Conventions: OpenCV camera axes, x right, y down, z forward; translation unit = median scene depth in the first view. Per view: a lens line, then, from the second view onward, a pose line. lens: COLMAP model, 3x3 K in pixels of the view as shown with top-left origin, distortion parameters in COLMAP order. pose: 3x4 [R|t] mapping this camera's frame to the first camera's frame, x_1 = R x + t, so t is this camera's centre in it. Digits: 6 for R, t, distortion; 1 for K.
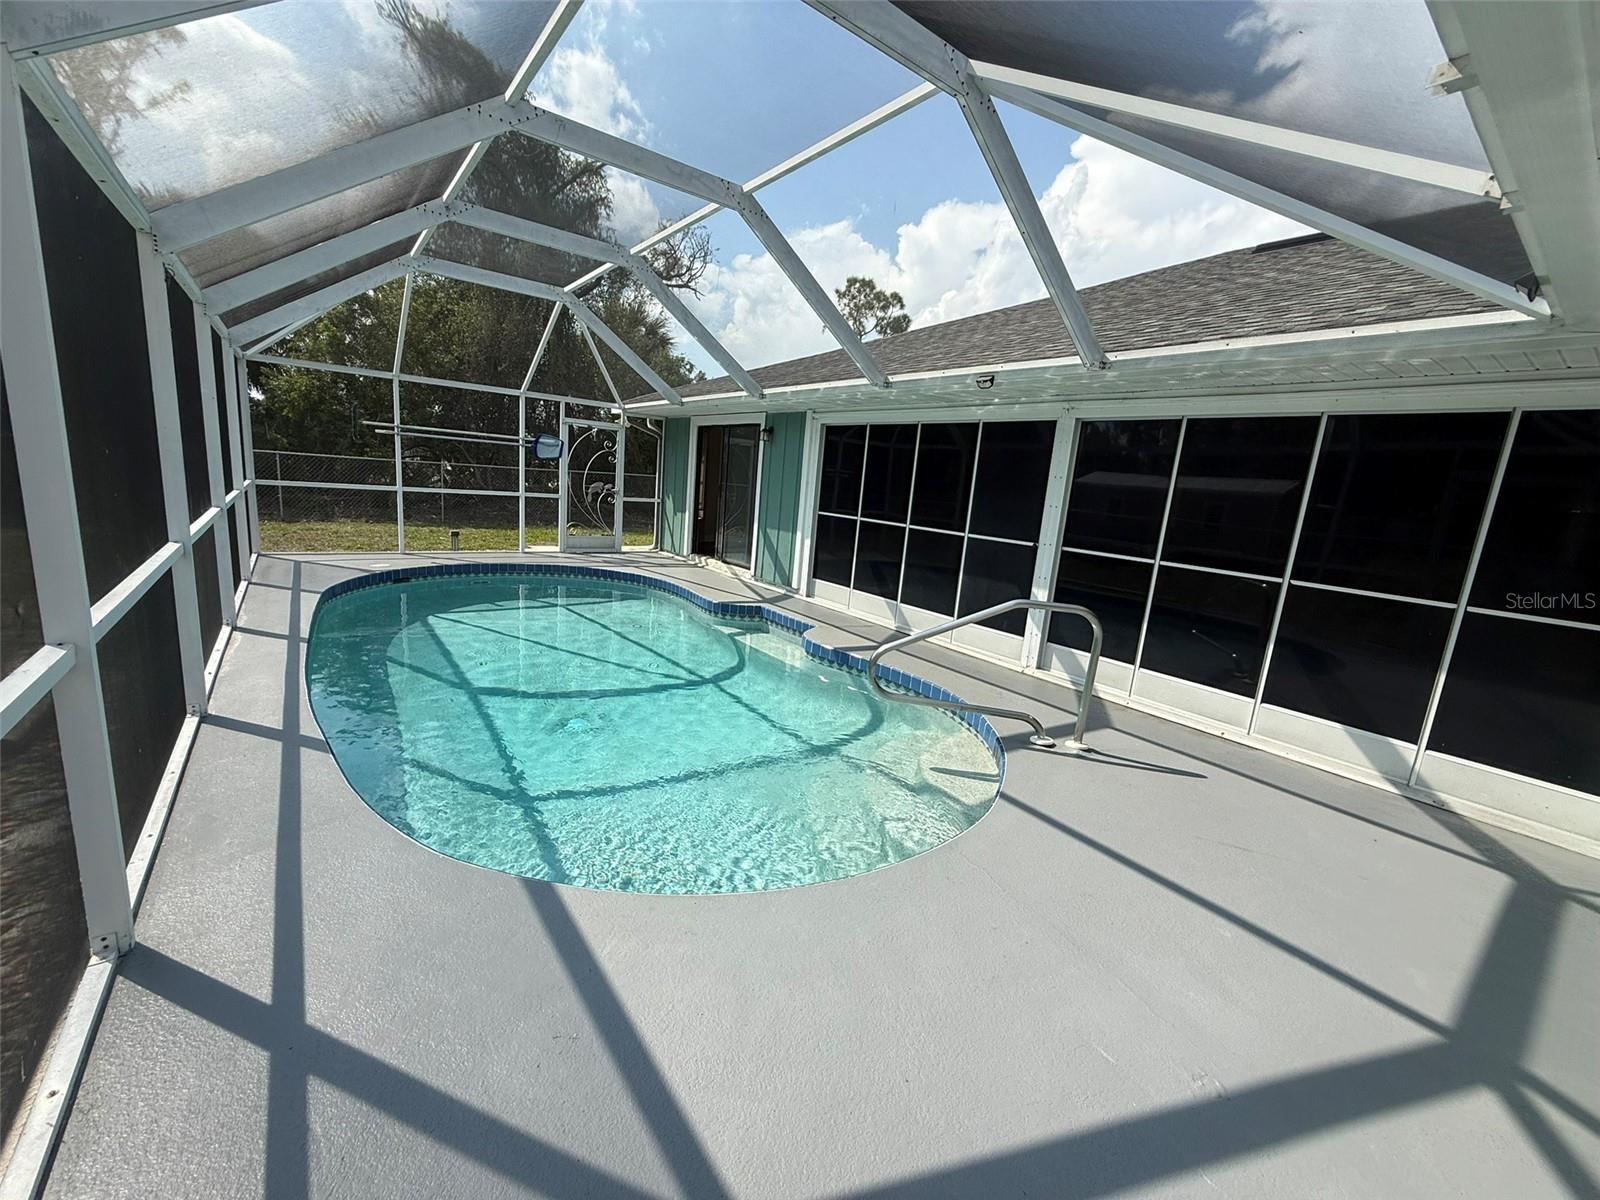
lens RADIAL K [[638.4, 0, 800.8], [0, 638.4, 611.4], [0, 0, 1]] dist [0.000152, 0.001425]
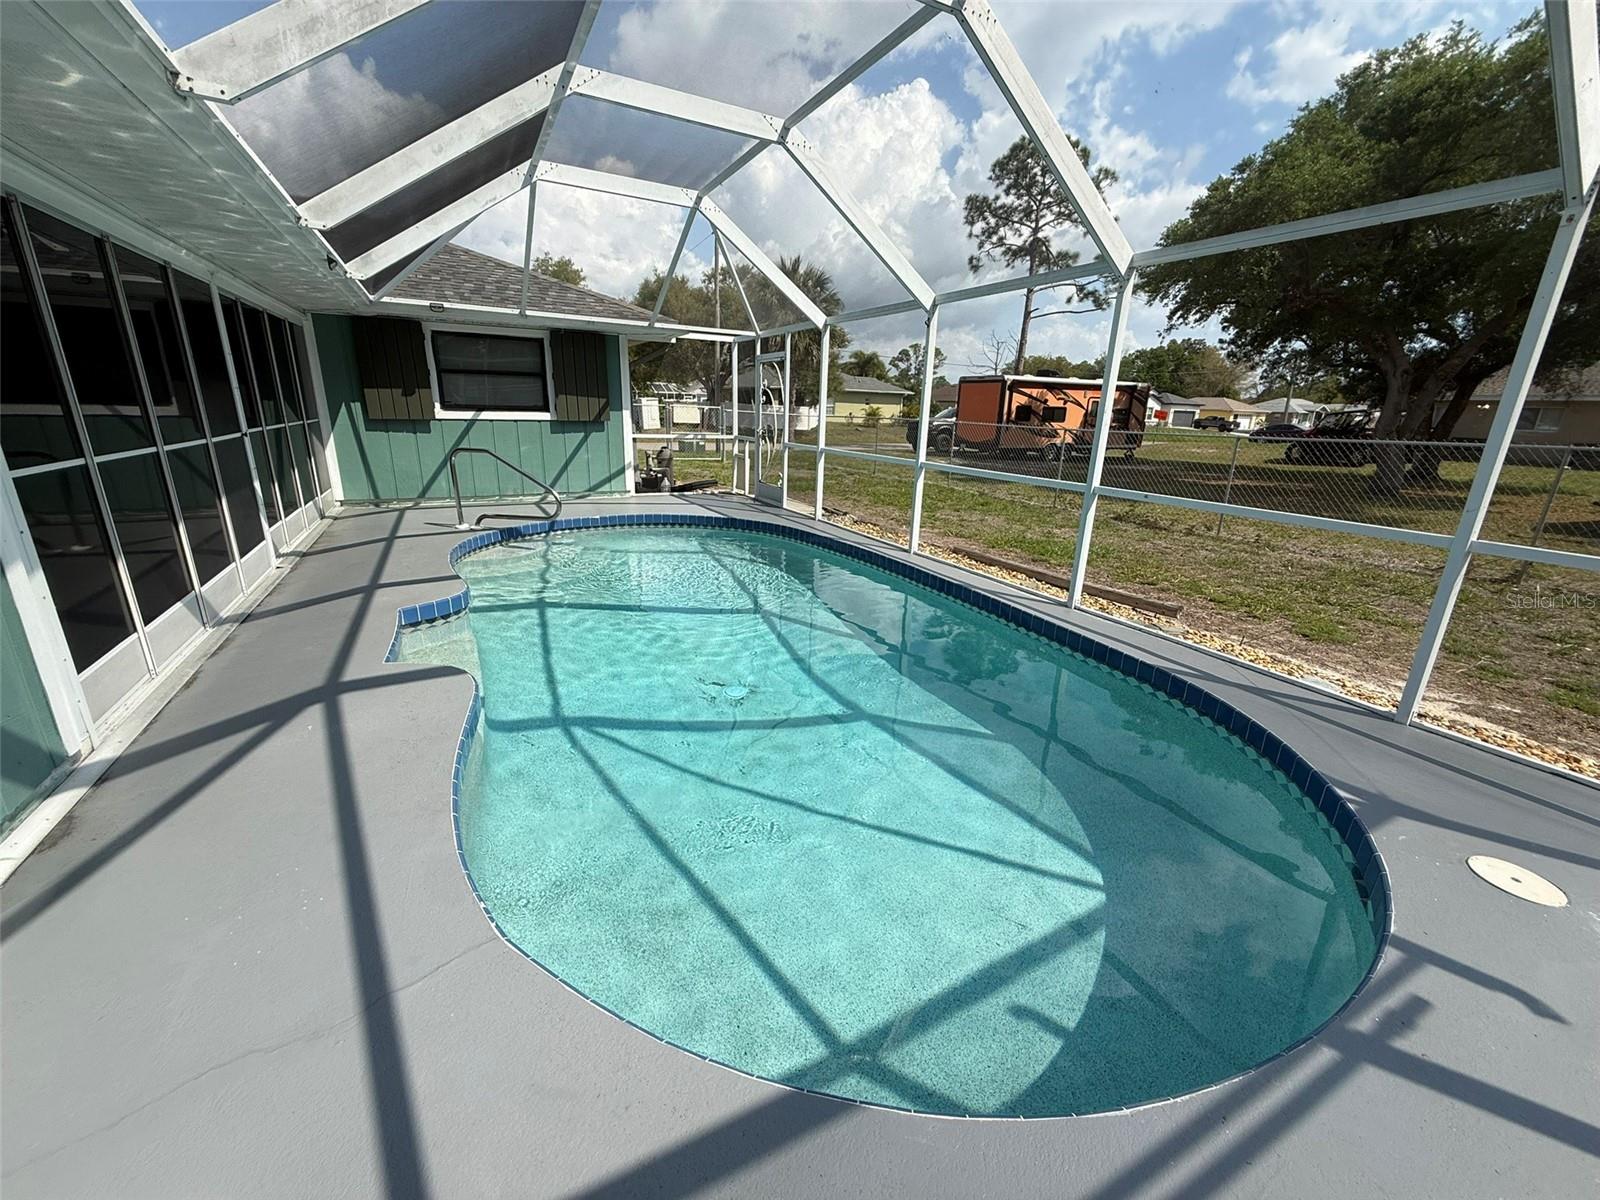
lens RADIAL K [[638.4, 0, 795.3], [0, 638.4, 600.5], [0, 0, 1]] dist [0.000152, 0.001425]
pose [[-0.978773, -0.151584, 0.137931, -0.423517], [-0.064610, 0.866917, 0.494247, -0.306775], [-0.194495, 0.474844, -0.858309, 1.348119]]
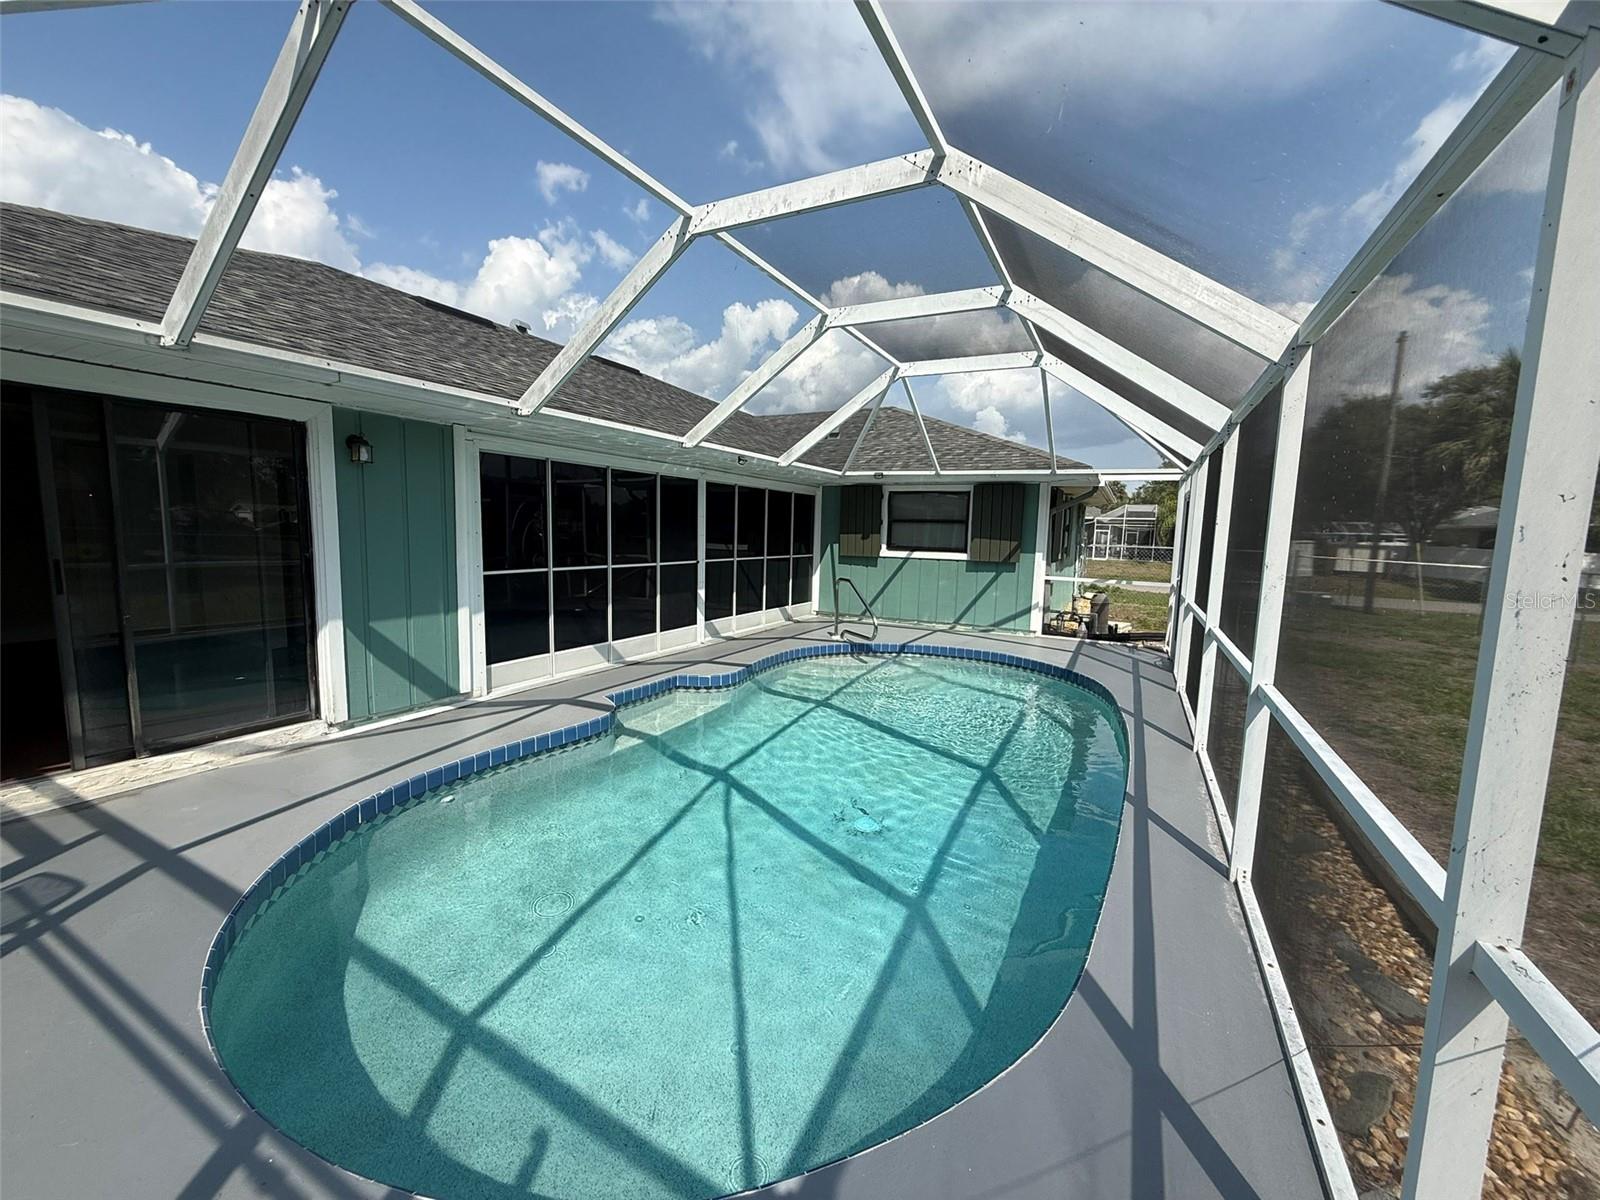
lens RADIAL K [[638.4, 0, 798.4], [0, 638.4, 600.3], [0, 0, 1]] dist [0.000152, 0.001425]
pose [[-0.415818, -0.188802, 0.889634, -0.839093], [0.132337, 0.955240, 0.264580, -0.297956], [-0.899768, 0.227748, -0.372220, 1.067560]]
